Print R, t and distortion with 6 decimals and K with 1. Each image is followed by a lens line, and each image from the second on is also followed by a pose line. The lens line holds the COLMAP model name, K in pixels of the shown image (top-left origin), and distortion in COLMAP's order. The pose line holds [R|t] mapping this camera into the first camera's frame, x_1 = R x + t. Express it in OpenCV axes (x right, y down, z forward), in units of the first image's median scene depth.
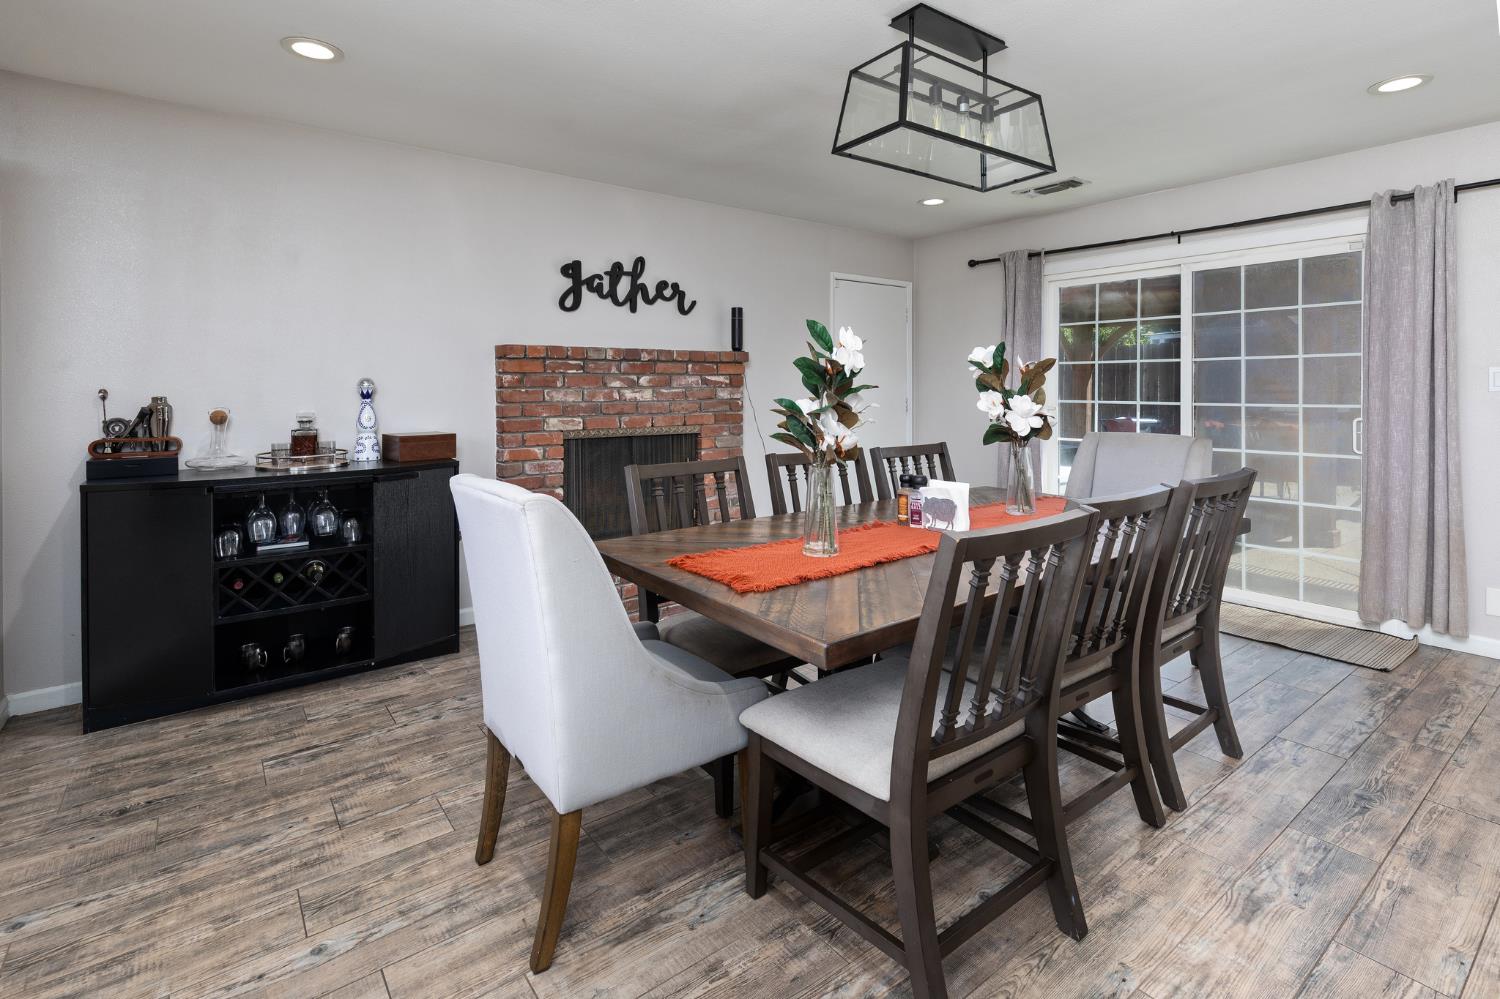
lens RADIAL K [[711.7, 0, 748.9], [0, 711.7, 395.5], [0, 0, 1]] dist [0.000337, -0.000460]
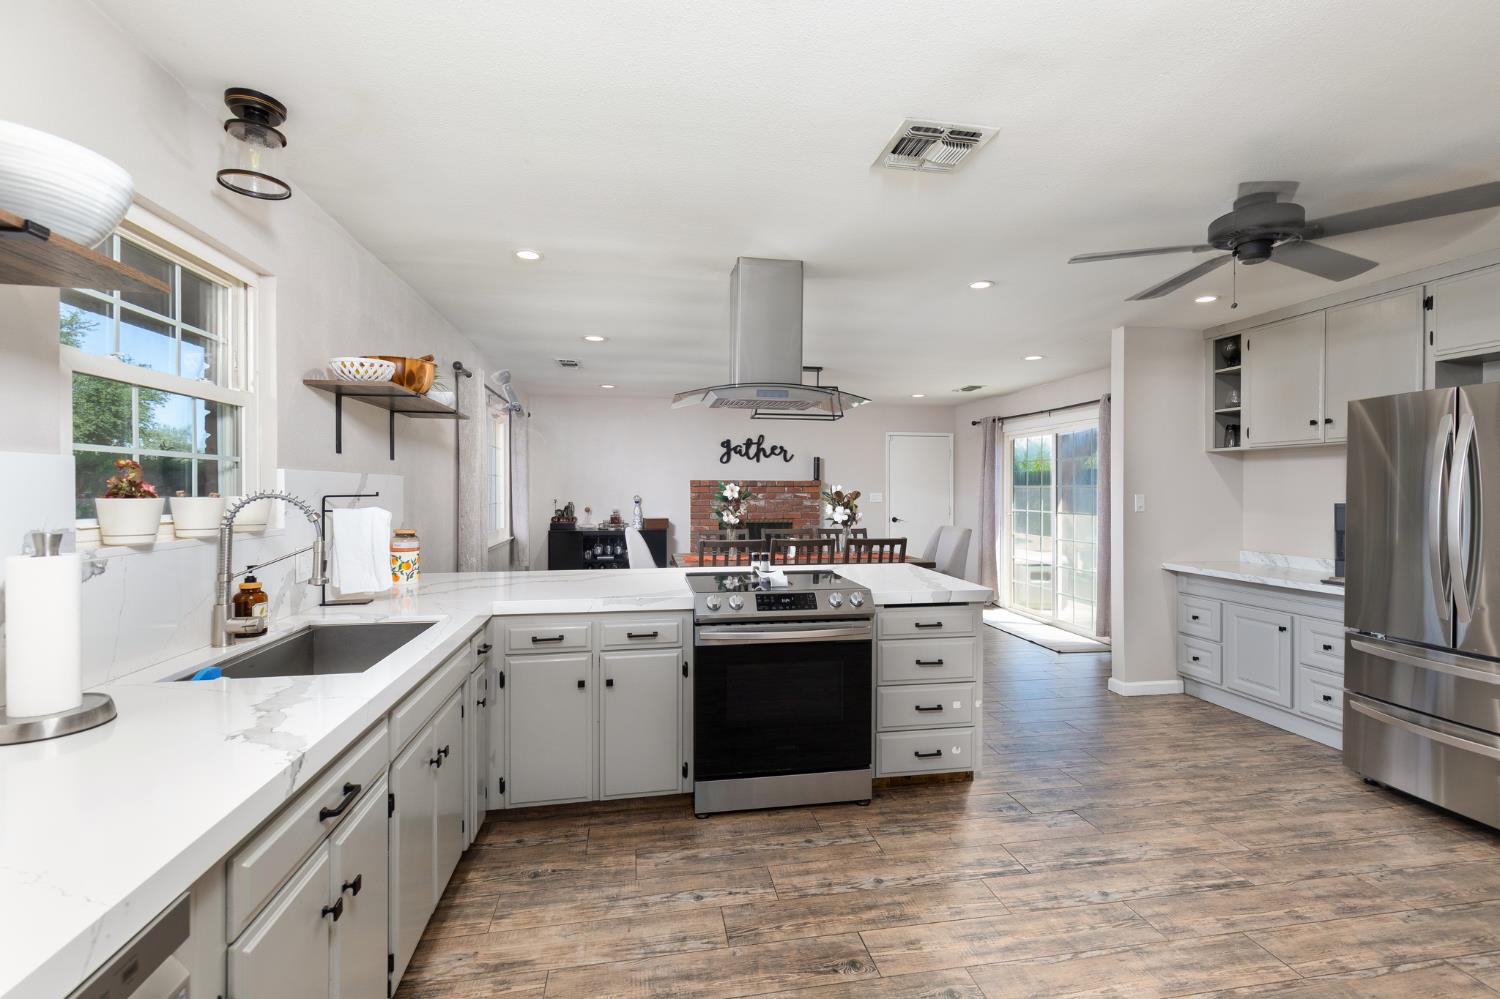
lens RADIAL K [[676.3, 0, 761.6], [0, 676.3, 489.8], [0, 0, 1]] dist [0.004921, -0.000401]
pose [[0.894228, 0.005622, -0.447577, 0.726194], [-0.011907, 0.999866, -0.011231, -0.017067], [0.447454, 0.015373, 0.894175, -0.733854]]
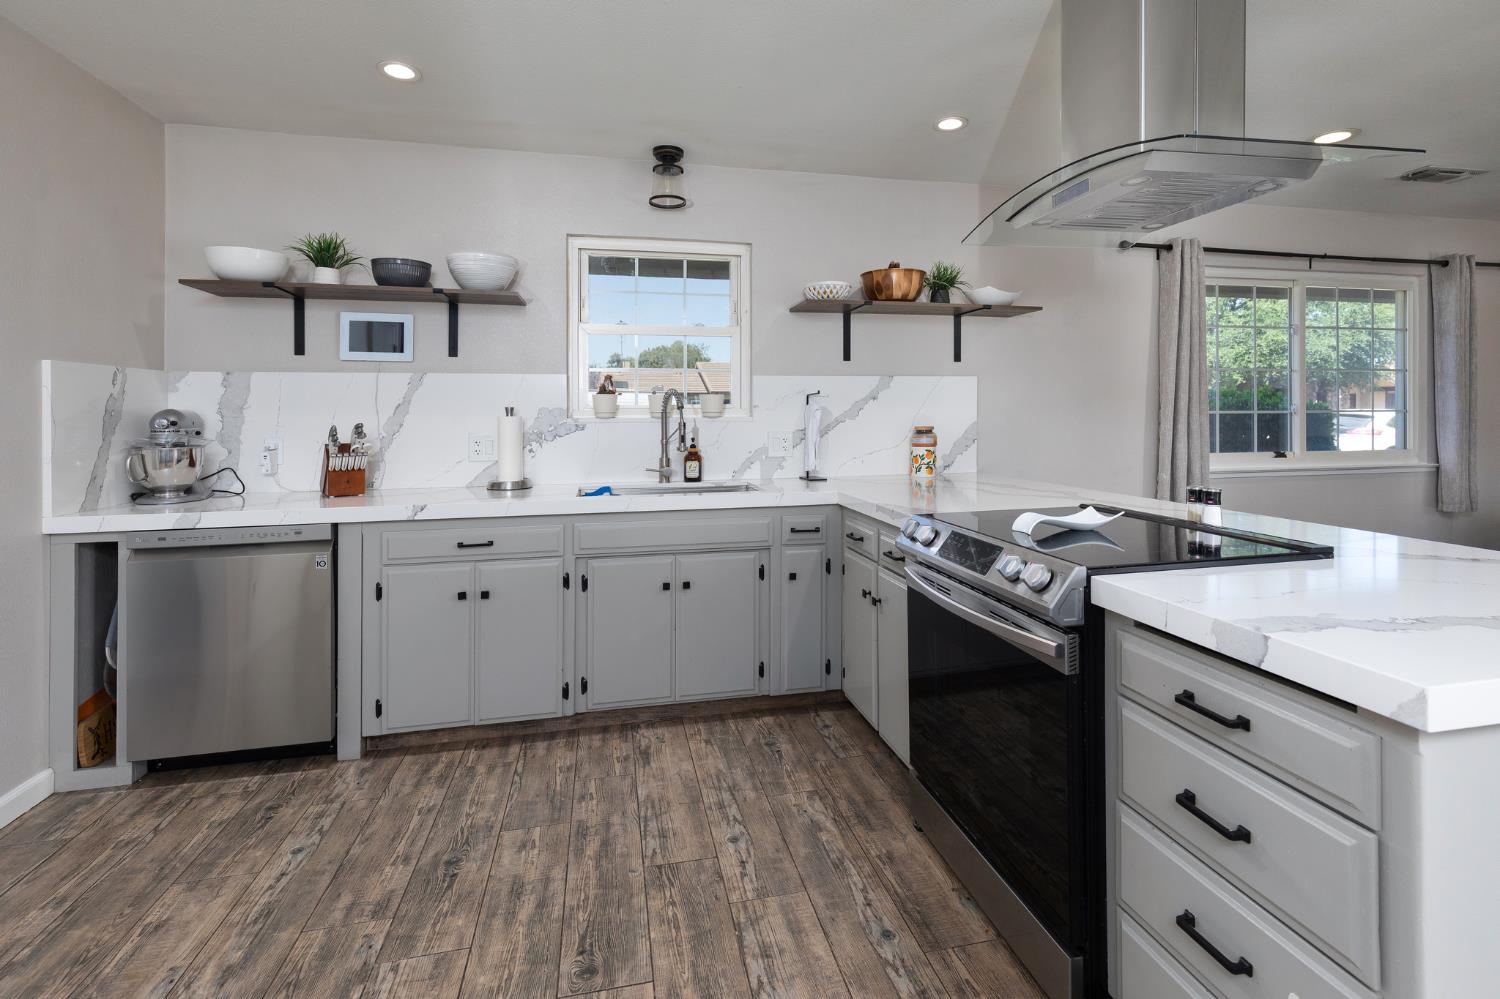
lens RADIAL K [[709.3, 0, 768.0], [0, 709.3, 411.9], [0, 0, 1]] dist [0.008624, -0.000435]
pose [[-0.408859, 0.005603, -0.912580, 0.878649], [-0.005761, 0.999945, 0.008721, 0.000092], [0.912579, 0.008823, -0.408804, -0.062081]]
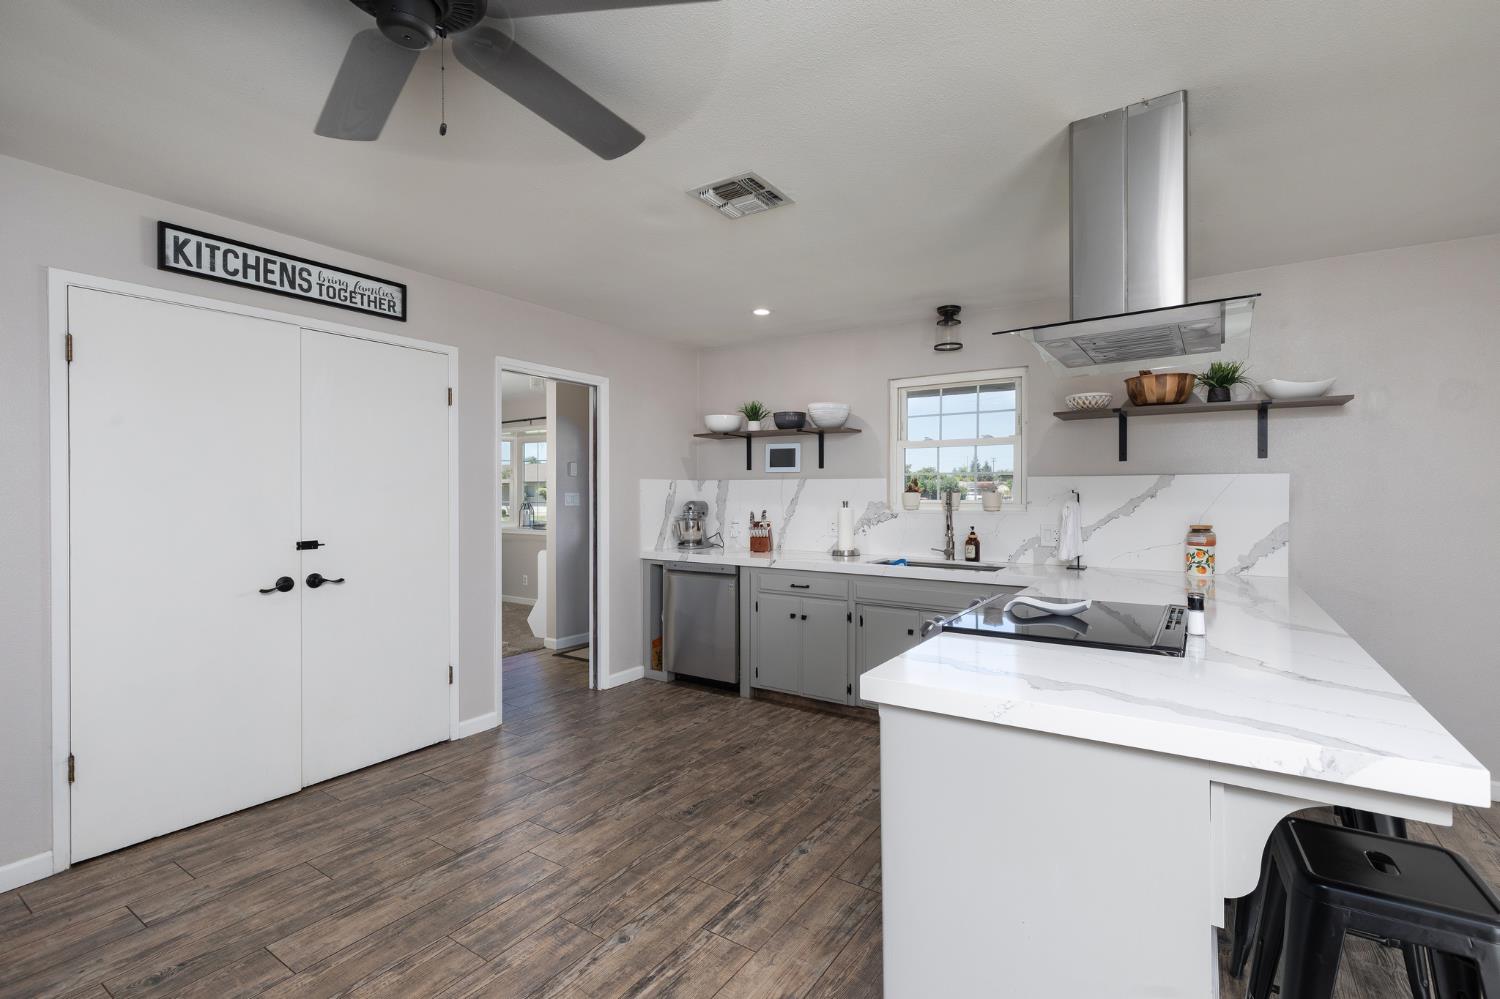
lens RADIAL K [[676.3, 0, 761.6], [0, 676.3, 489.8], [0, 0, 1]] dist [0.004921, -0.000401]
pose [[-0.941759, 0.002839, -0.336276, 0.797720], [-0.001131, 0.999932, 0.011608, -0.027180], [0.336286, 0.011312, -0.941692, 0.345428]]
